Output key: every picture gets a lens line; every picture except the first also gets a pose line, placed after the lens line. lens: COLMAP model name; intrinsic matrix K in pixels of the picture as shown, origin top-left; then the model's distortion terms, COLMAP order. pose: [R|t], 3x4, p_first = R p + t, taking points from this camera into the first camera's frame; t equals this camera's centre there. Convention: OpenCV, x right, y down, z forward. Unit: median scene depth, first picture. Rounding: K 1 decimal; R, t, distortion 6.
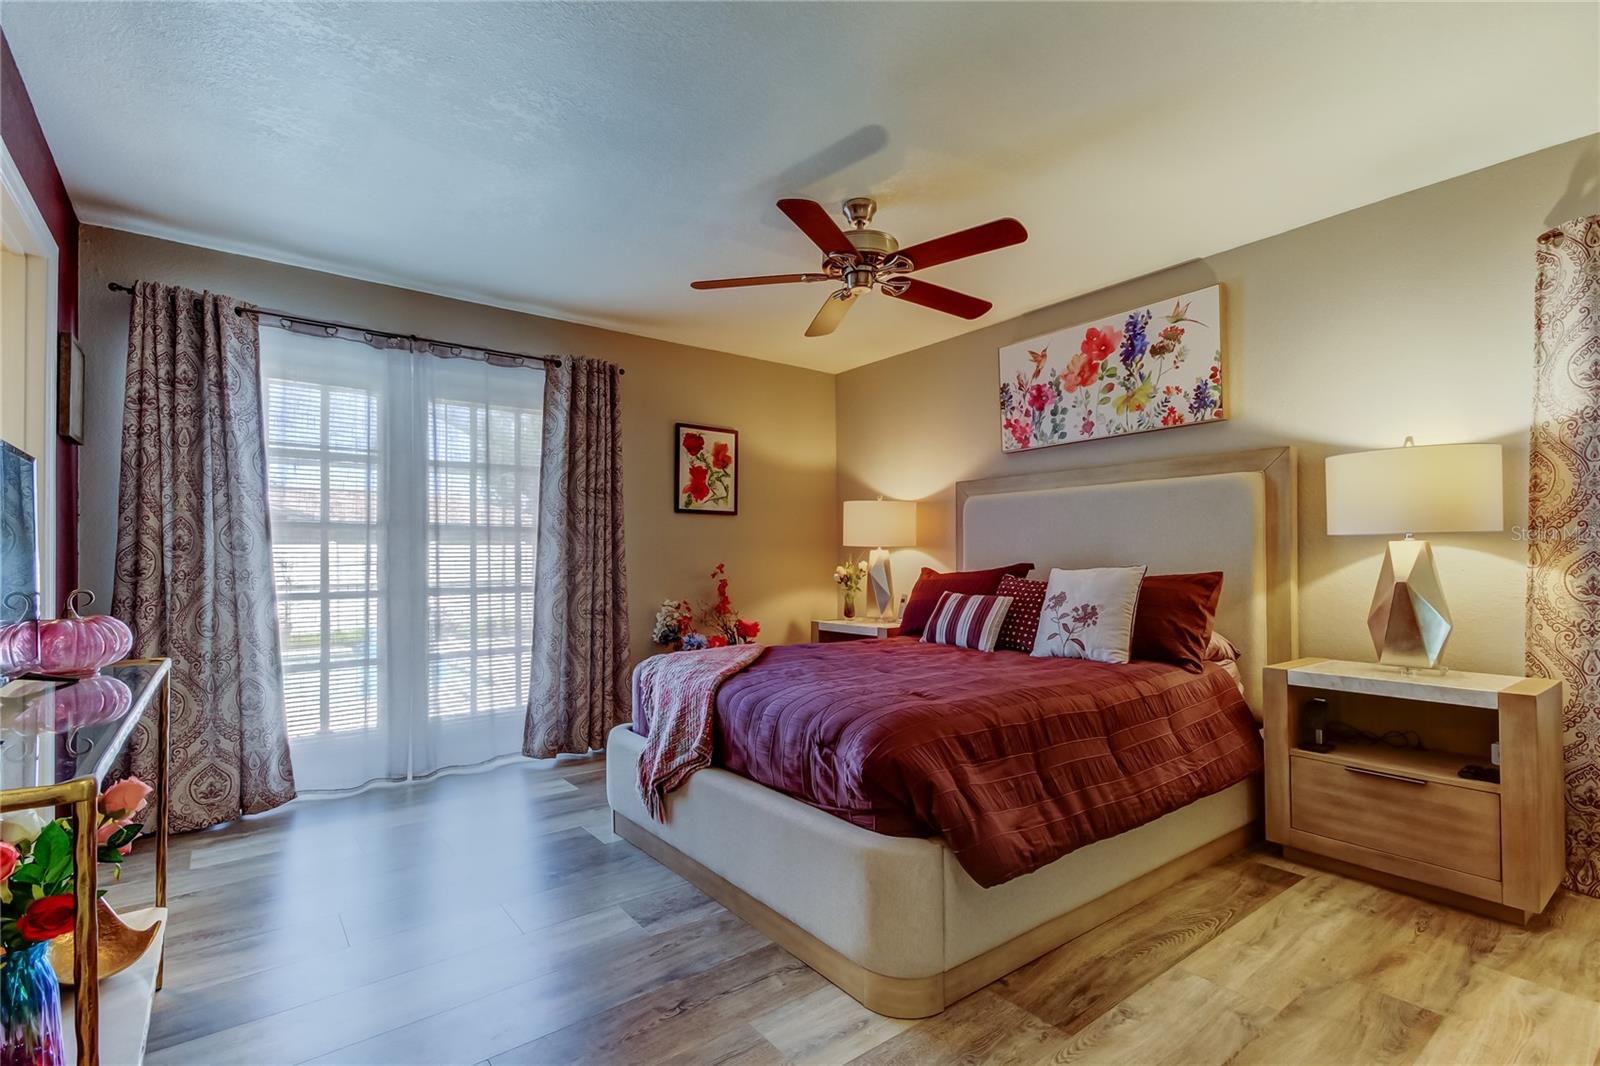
lens RADIAL K [[745.4, 0, 802.0], [0, 745.4, 549.0], [0, 0, 1]] dist [0.014931, -0.000237]
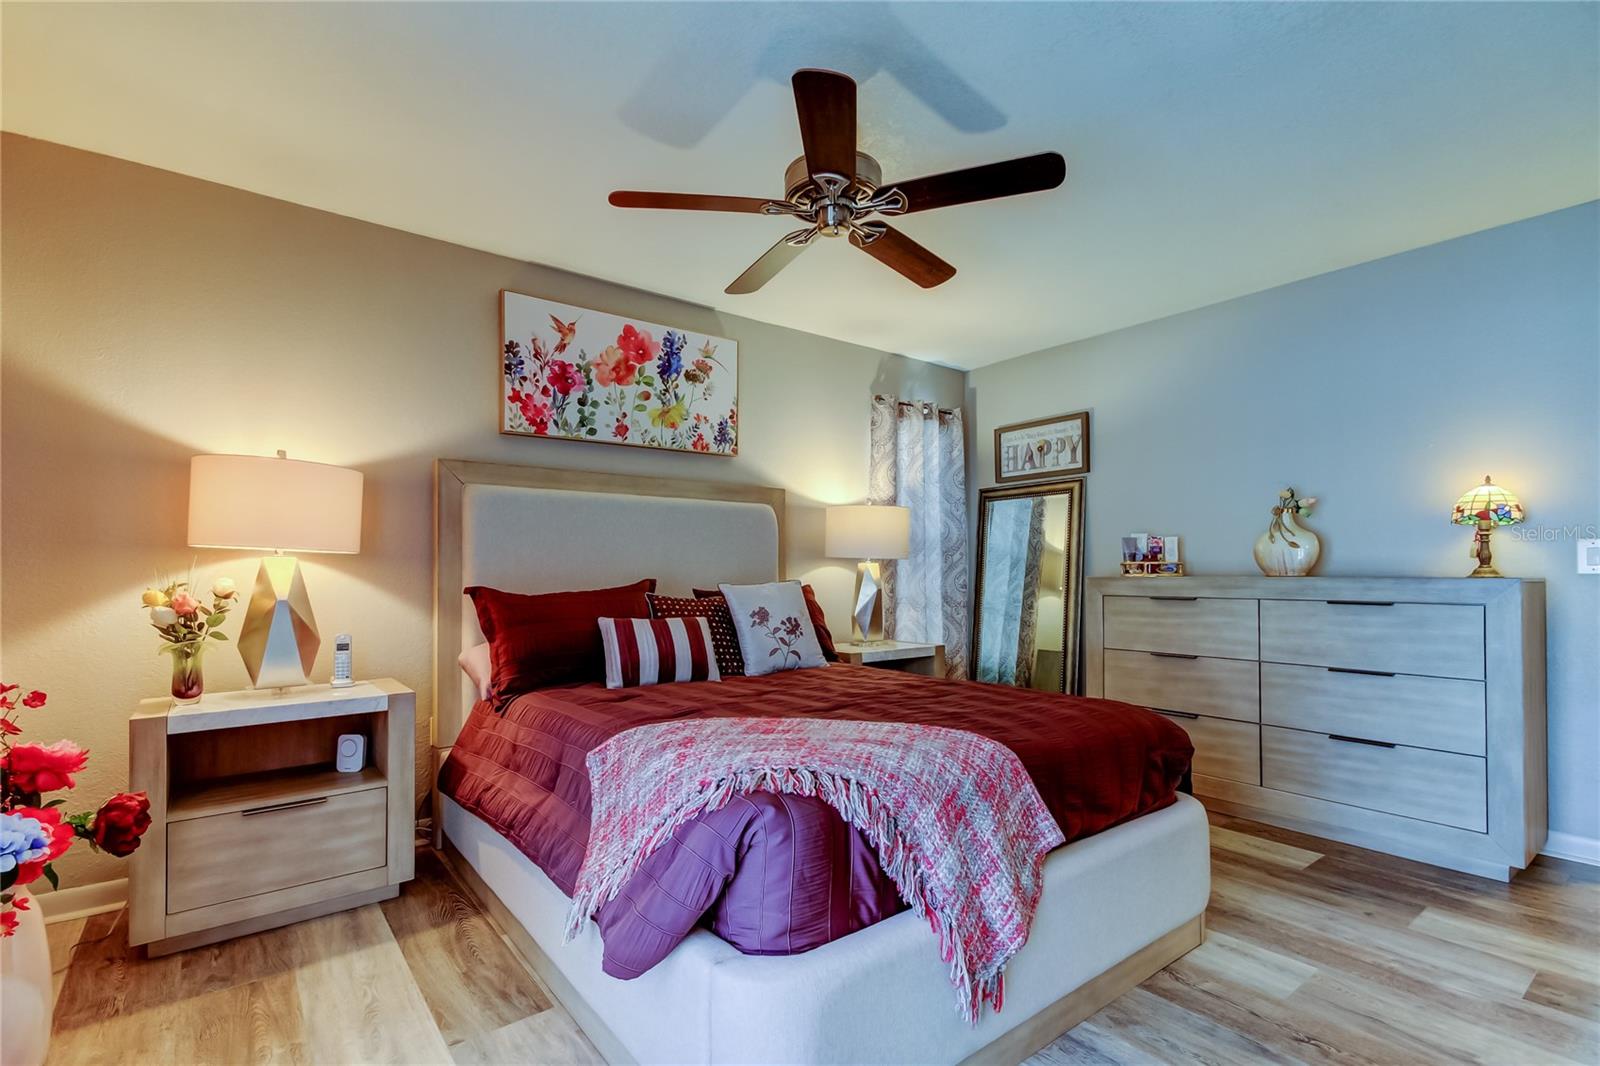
lens RADIAL K [[745.4, 0, 818.6], [0, 745.4, 558.3], [0, 0, 1]] dist [0.014931, -0.000237]
pose [[-0.011566, 0.025996, 0.999595, -0.534652], [-0.011054, 0.999598, -0.026124, 0.014712], [-0.999872, -0.011352, -0.011274, 0.776264]]
